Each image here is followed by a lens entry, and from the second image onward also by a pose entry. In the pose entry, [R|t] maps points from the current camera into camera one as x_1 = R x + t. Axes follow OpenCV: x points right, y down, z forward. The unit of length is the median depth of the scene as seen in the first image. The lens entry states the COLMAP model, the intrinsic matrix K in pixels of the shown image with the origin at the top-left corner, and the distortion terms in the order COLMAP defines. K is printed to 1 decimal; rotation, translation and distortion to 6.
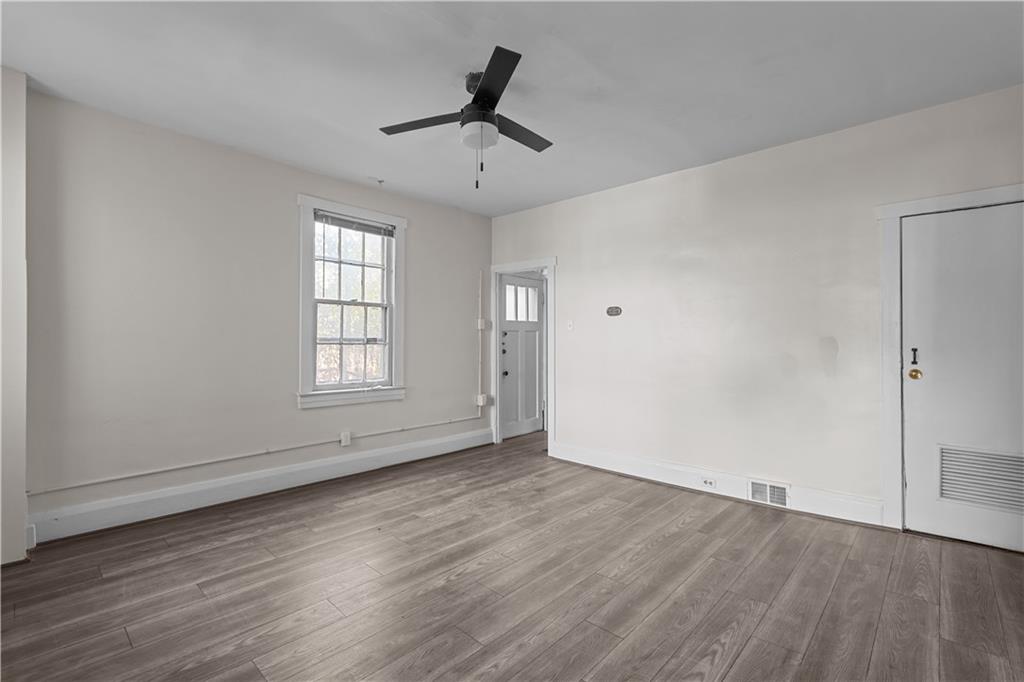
lens RADIAL K [[461.6, 0, 513.4], [0, 461.6, 339.3], [0, 0, 1]] dist [-0.002467, 0.000605]
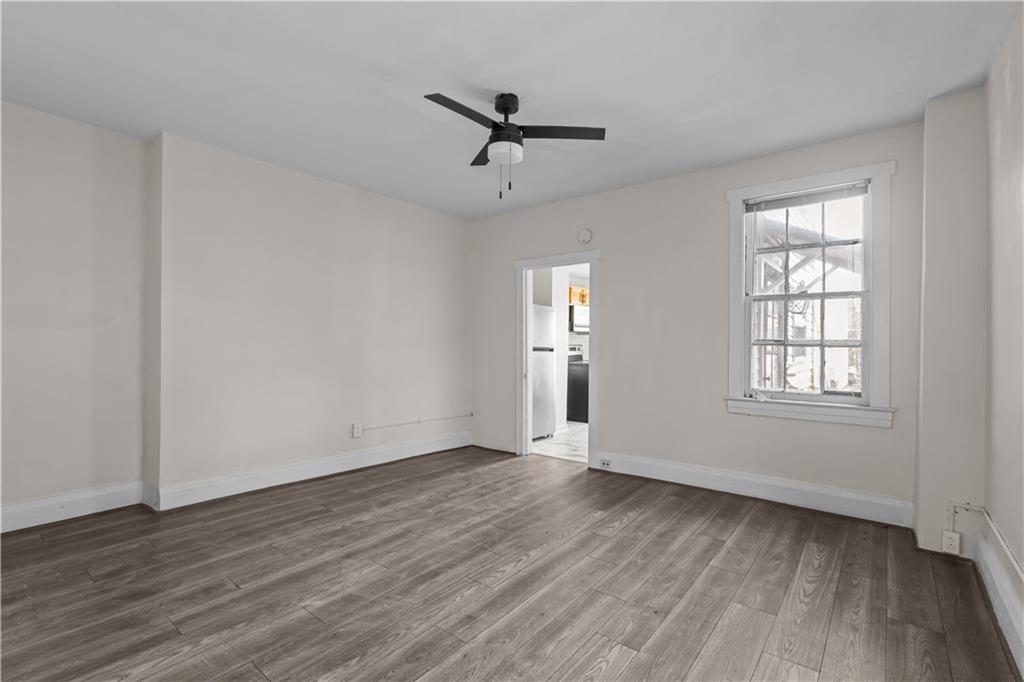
lens RADIAL K [[461.6, 0, 511.4], [0, 461.6, 339.4], [0, 0, 1]] dist [-0.002467, 0.000605]
pose [[-0.997686, -0.011588, -0.066993, -0.019107], [-0.011747, 0.999929, 0.001971, -0.007000], [0.066966, 0.002754, -0.997751, 1.973198]]
